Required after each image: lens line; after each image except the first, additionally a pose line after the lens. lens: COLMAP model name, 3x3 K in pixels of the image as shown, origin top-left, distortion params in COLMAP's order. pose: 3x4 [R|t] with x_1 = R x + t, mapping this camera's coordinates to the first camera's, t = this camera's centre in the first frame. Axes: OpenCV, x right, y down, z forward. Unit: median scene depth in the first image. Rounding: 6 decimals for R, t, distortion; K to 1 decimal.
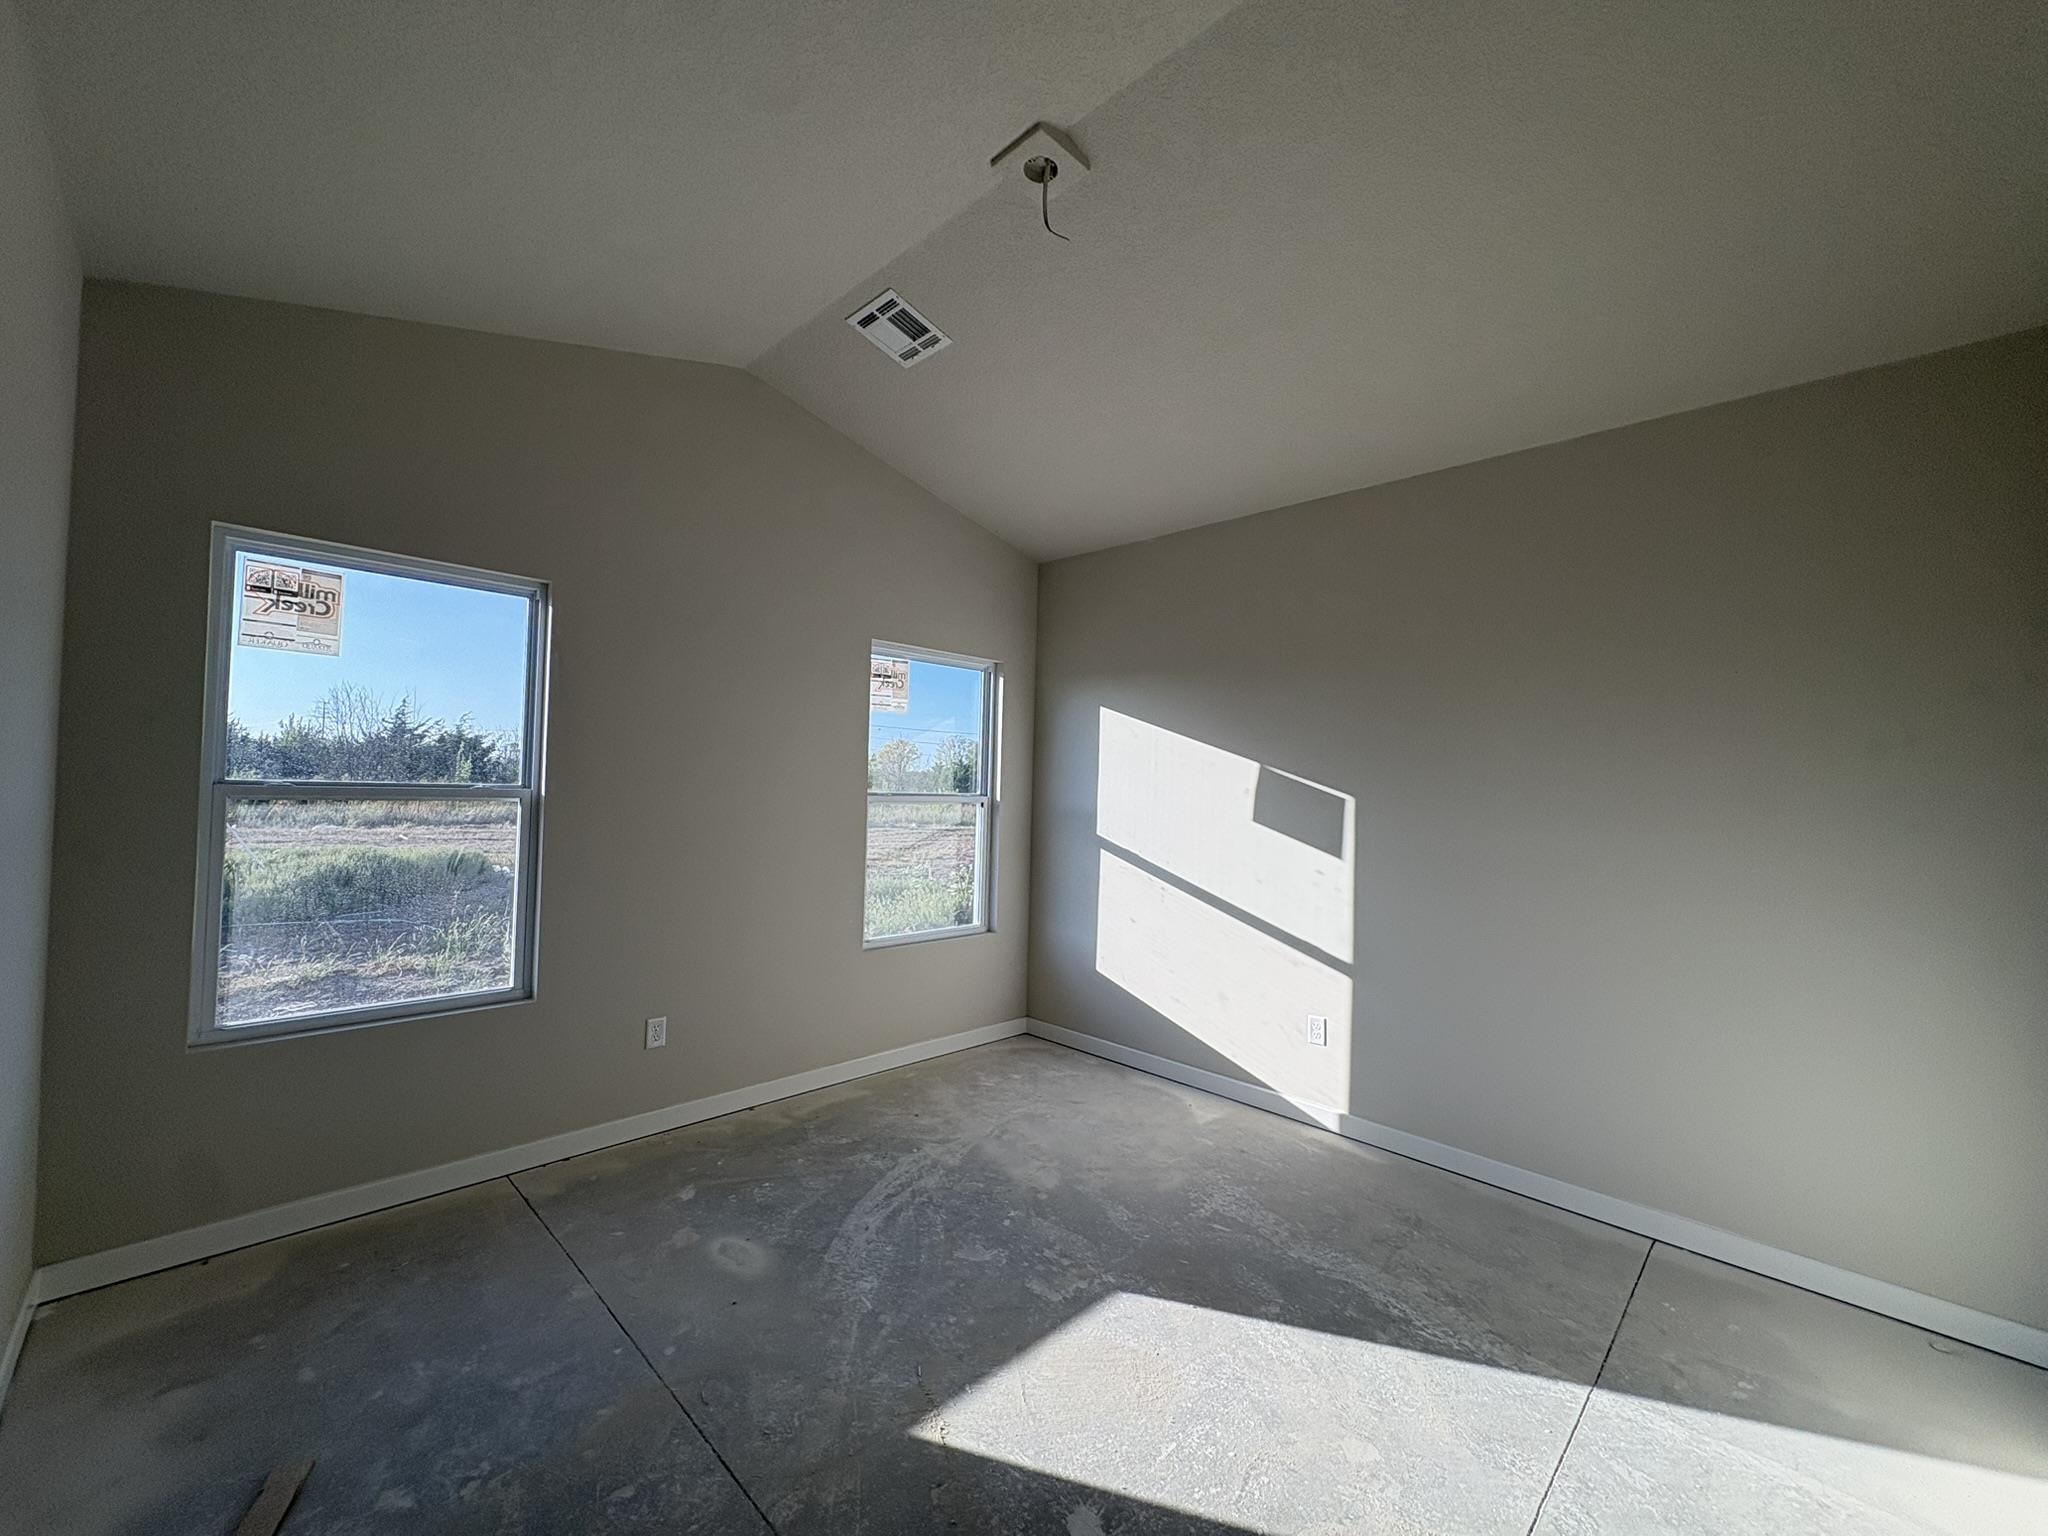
lens RADIAL K [[813.2, 0, 1024.0], [0, 813.2, 768.0], [0, 0, 1]] dist [-0.000389, 0.000020]
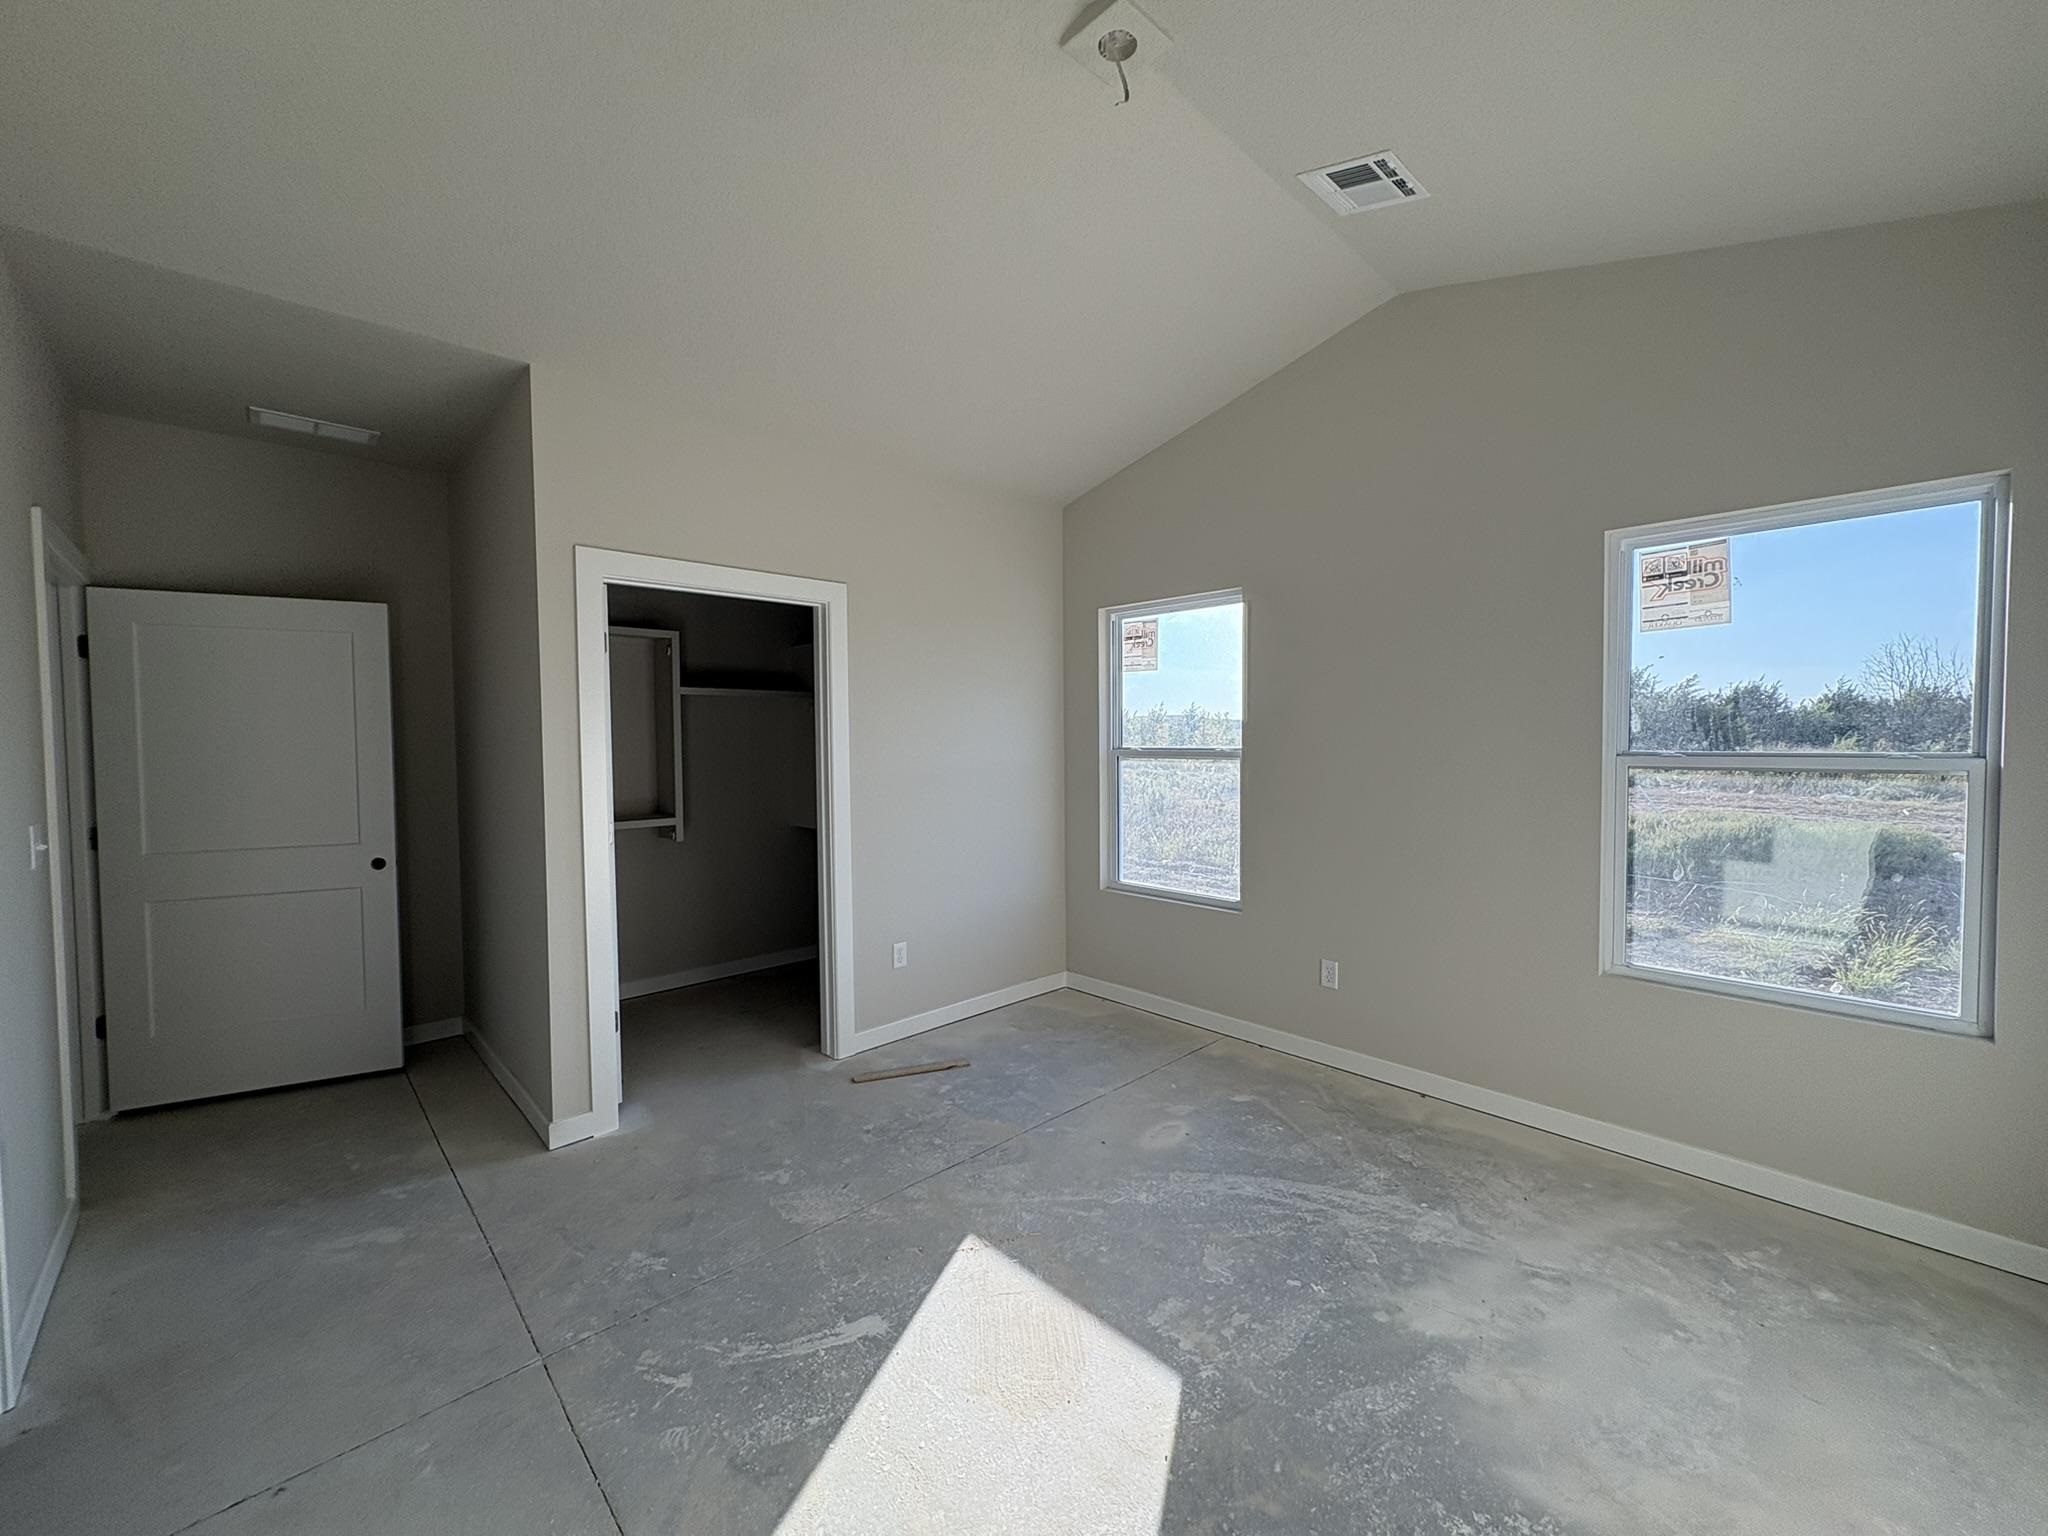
lens RADIAL K [[812.7, 0, 1024.0], [0, 812.7, 768.0], [0, 0, 1]] dist [-0.007117, 0.000412]
pose [[-0.029595, 0.008856, -0.999523, 0.703480], [0.024348, 0.999670, 0.008136, 0.035206], [0.999265, -0.024095, -0.029801, 0.695309]]
